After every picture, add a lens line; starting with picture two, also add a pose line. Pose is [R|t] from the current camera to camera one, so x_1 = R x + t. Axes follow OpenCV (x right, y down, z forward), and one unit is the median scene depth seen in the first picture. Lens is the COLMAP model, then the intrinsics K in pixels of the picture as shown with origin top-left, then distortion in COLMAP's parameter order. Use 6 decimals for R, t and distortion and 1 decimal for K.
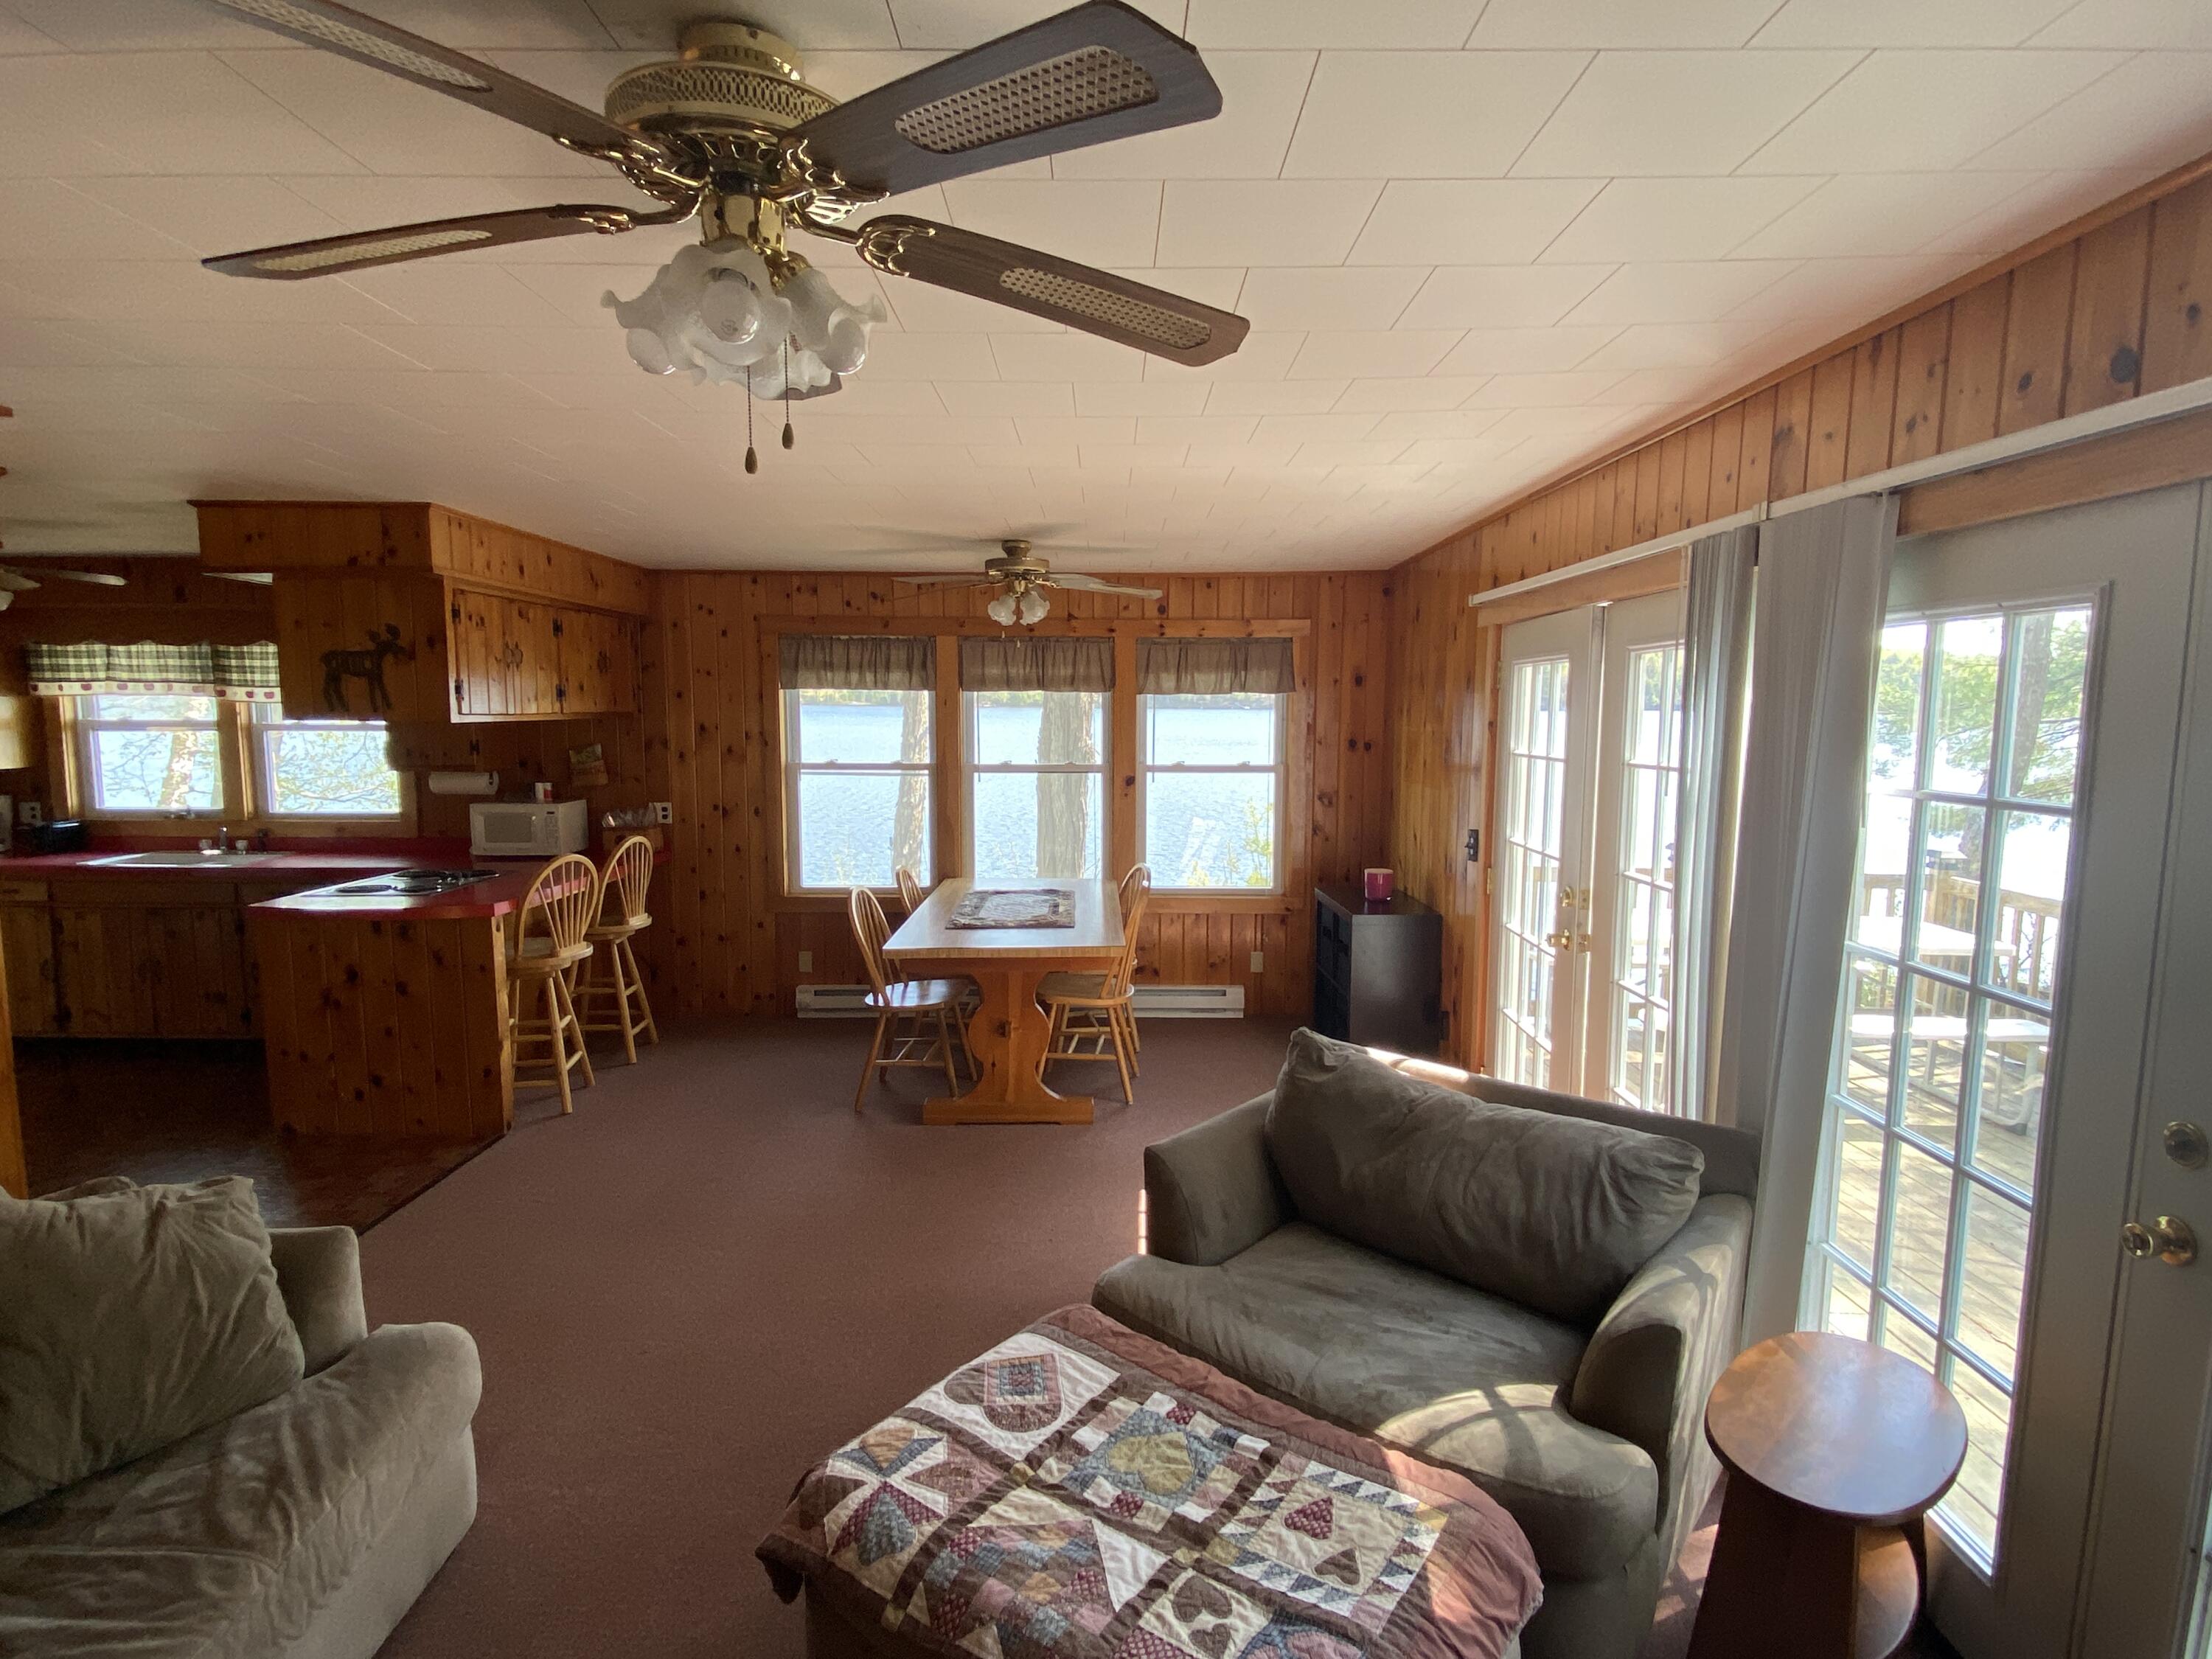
lens RADIAL K [[1104.2, 0, 1103.2], [0, 1104.2, 832.1], [0, 0, 1]] dist [0.000922, -0.000008]
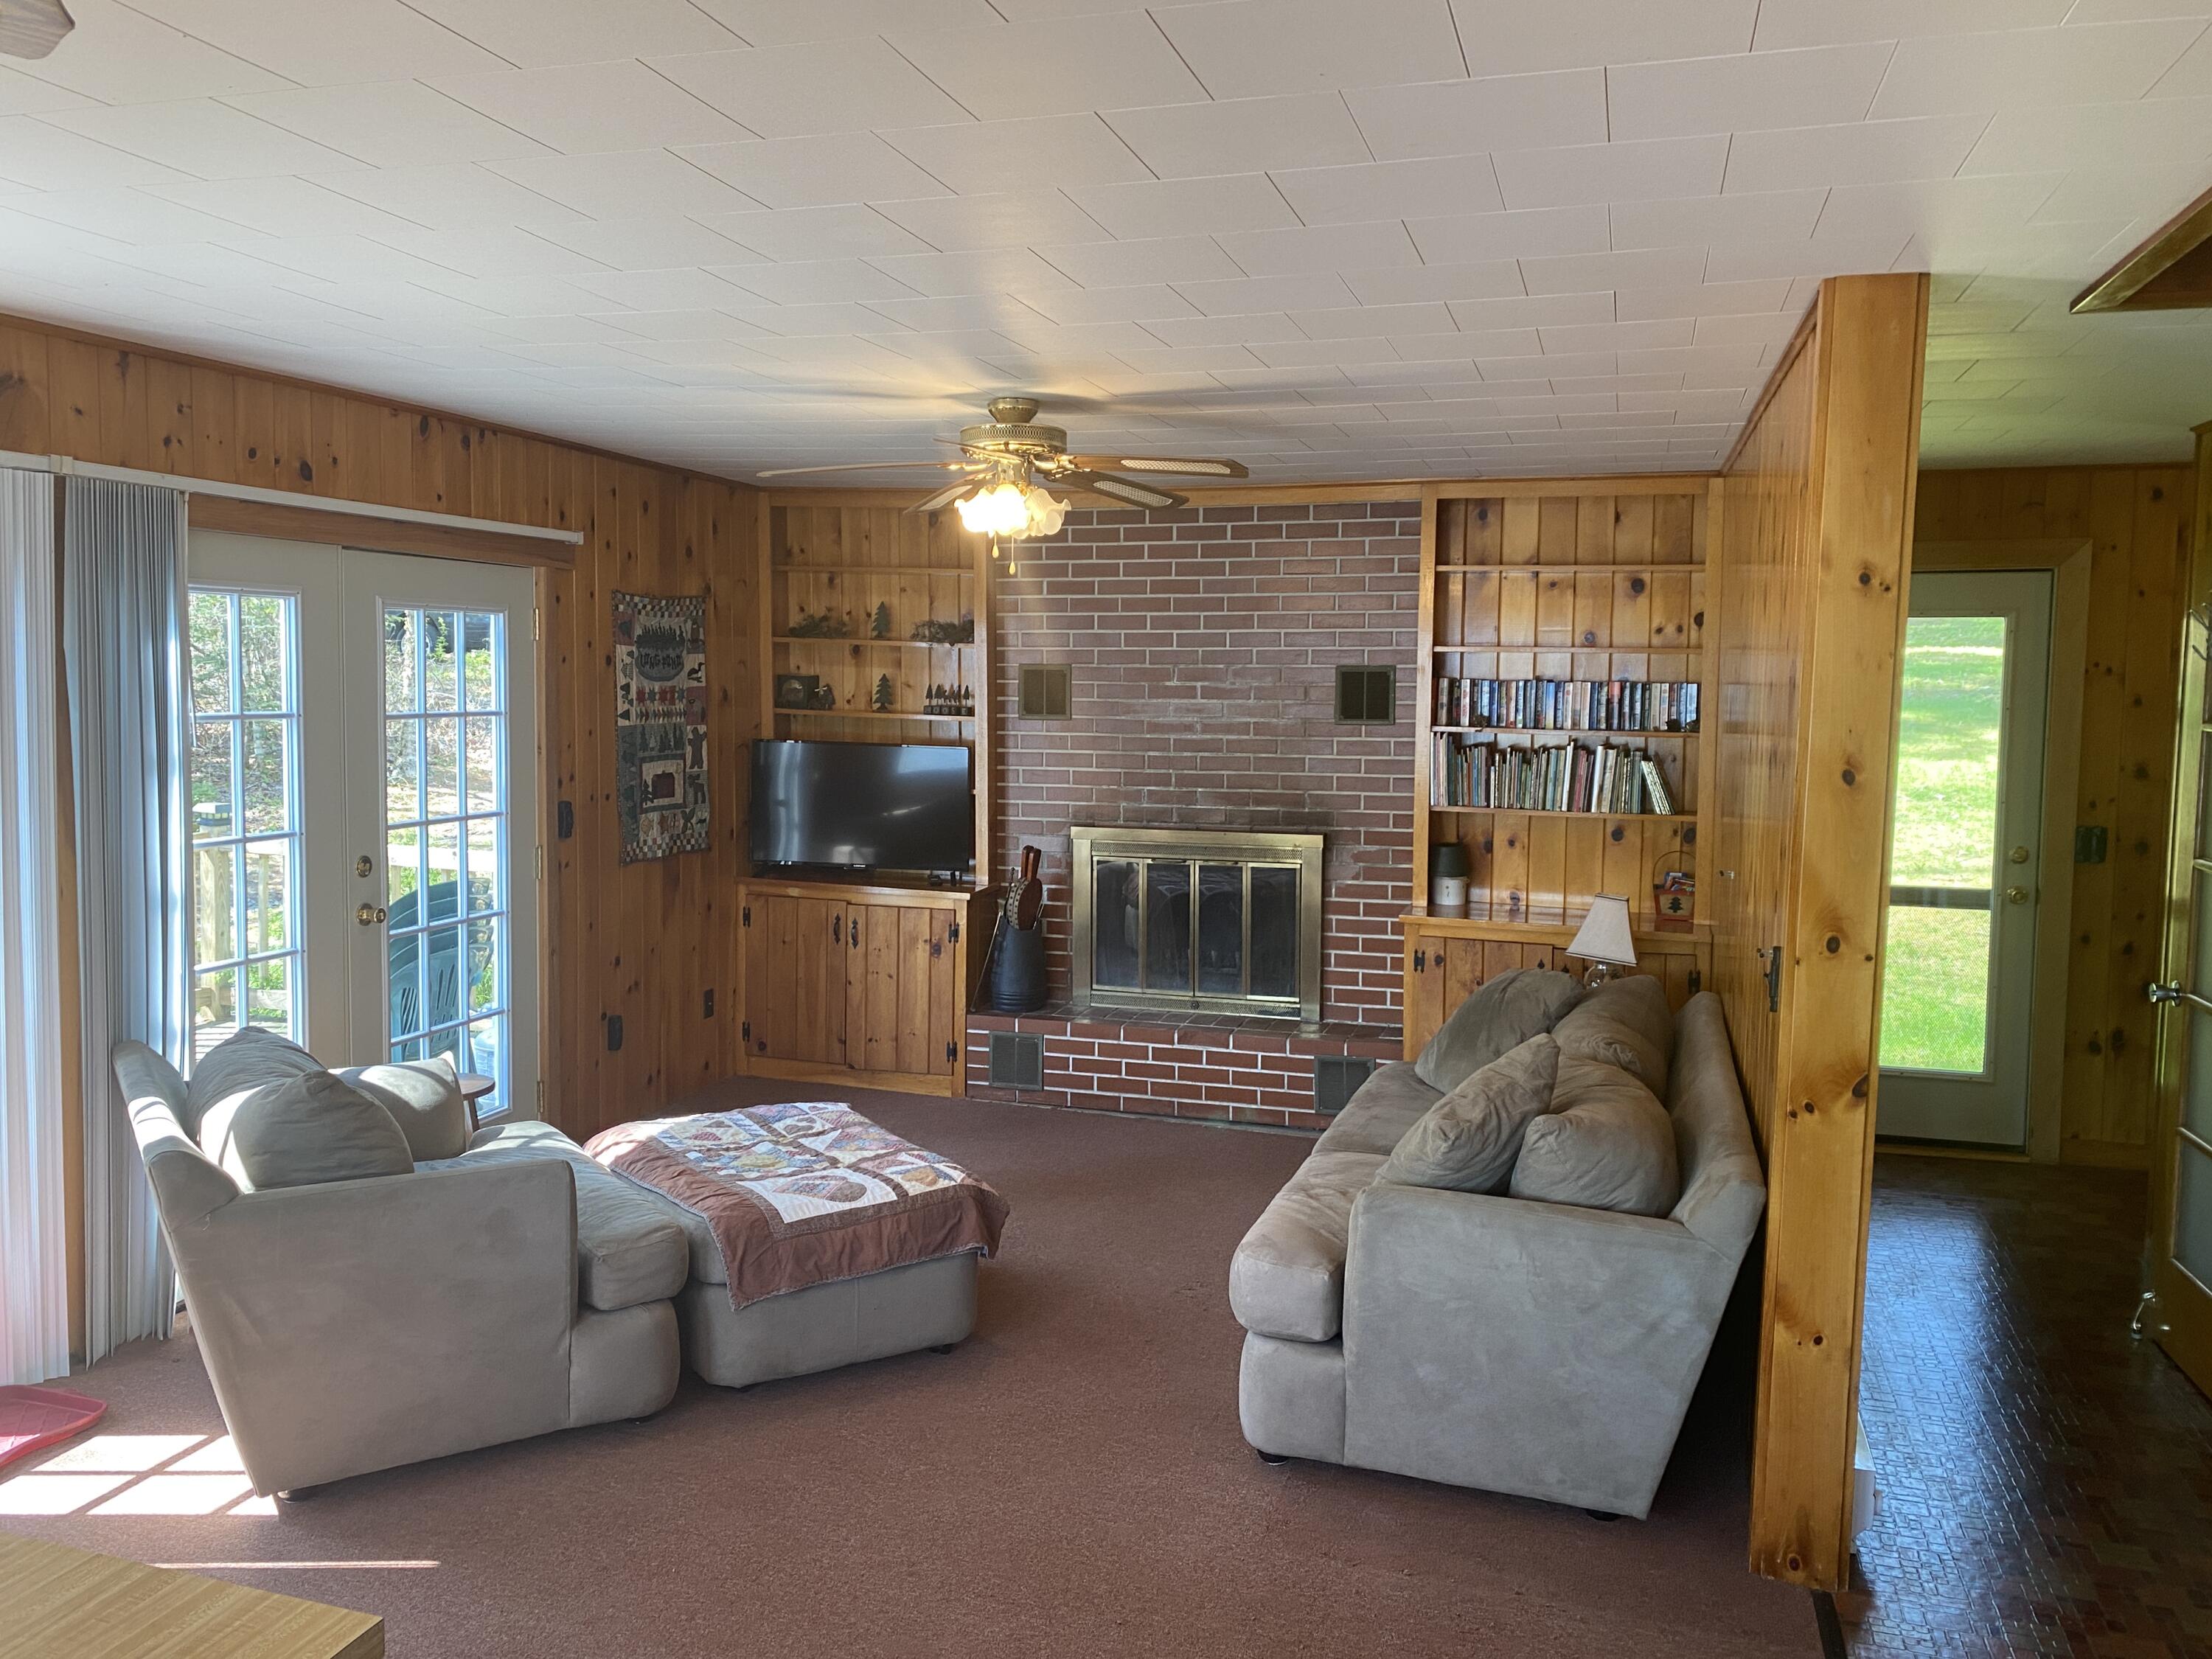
lens RADIAL K [[1669.3, 0, 1113.2], [0, 1669.3, 822.2], [0, 0, 1]] dist [0.064791, -0.068681]
pose [[-0.956973, -0.053764, 0.285154, -1.051310], [0.002948, 0.980834, 0.194824, -0.339477], [-0.290164, 0.187282, -0.938472, 2.930094]]
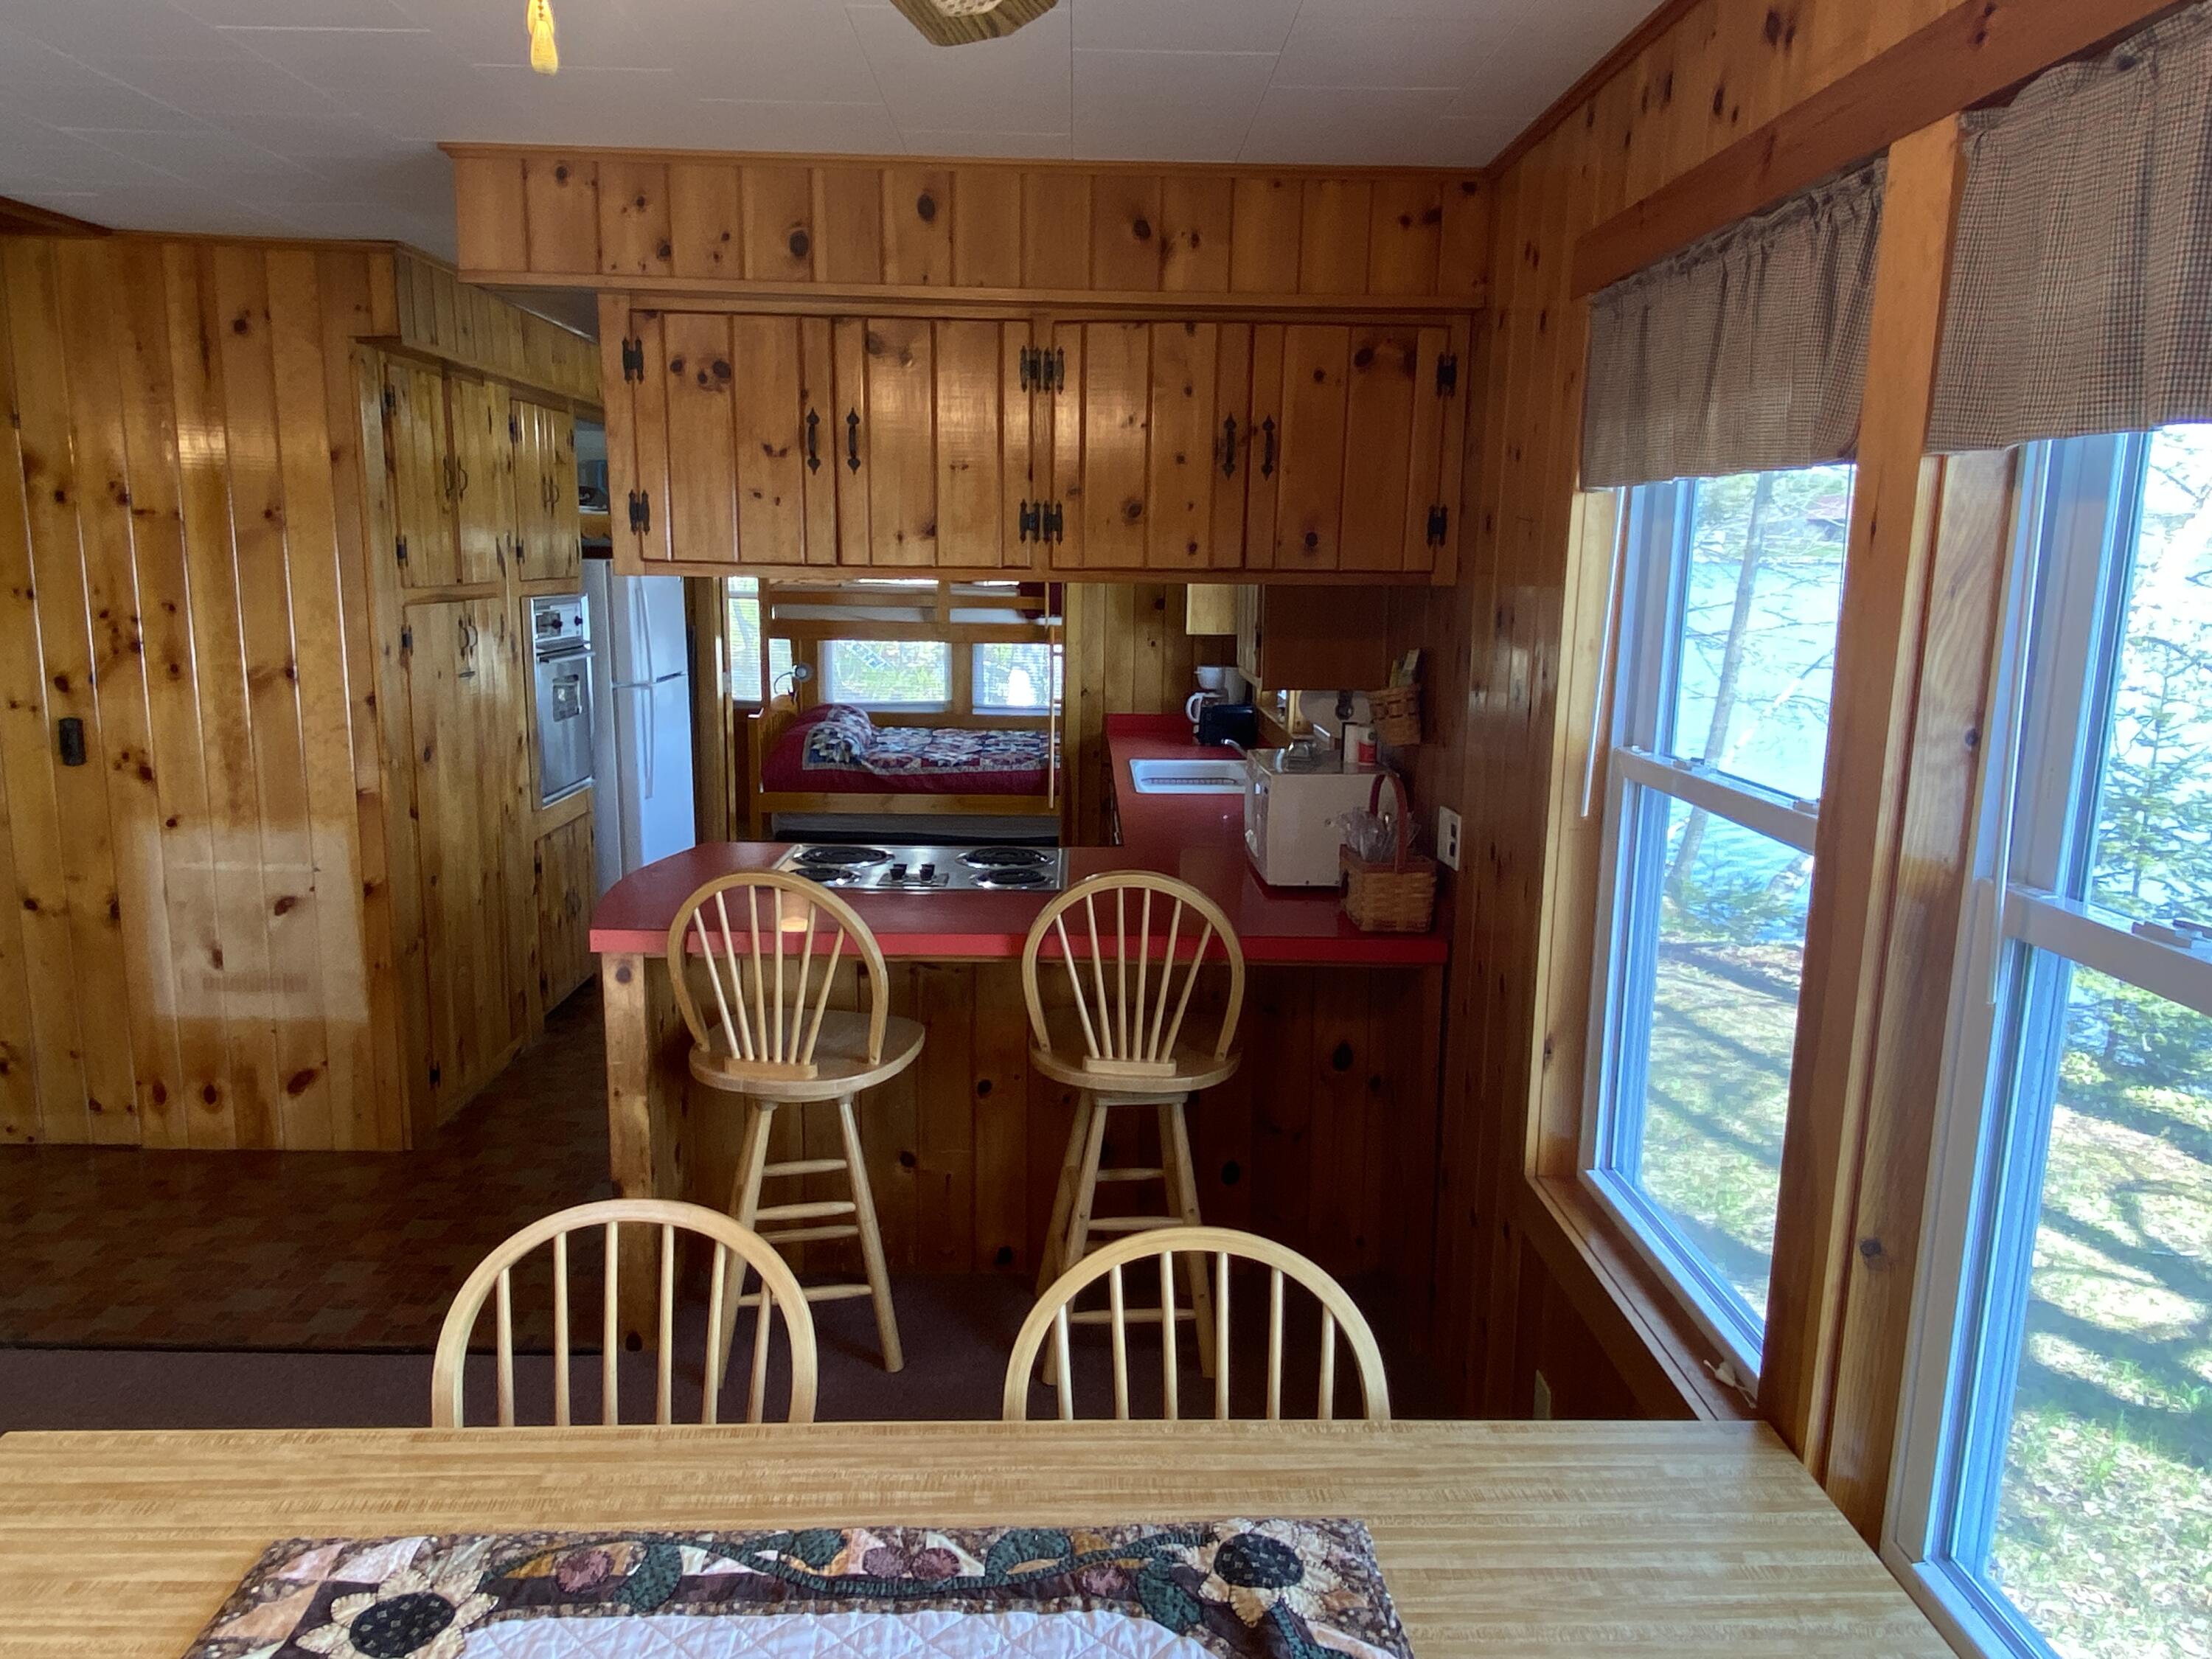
lens RADIAL K [[1502.7, 0, 1095.7], [0, 1502.7, 833.2], [0, 0, 1]] dist [0.035416, -0.030392]
pose [[0.024545, 0.174231, -0.984399, 0.341874], [-0.122478, 0.977802, 0.170009, -0.299897], [0.992168, 0.116394, 0.045339, 2.804729]]
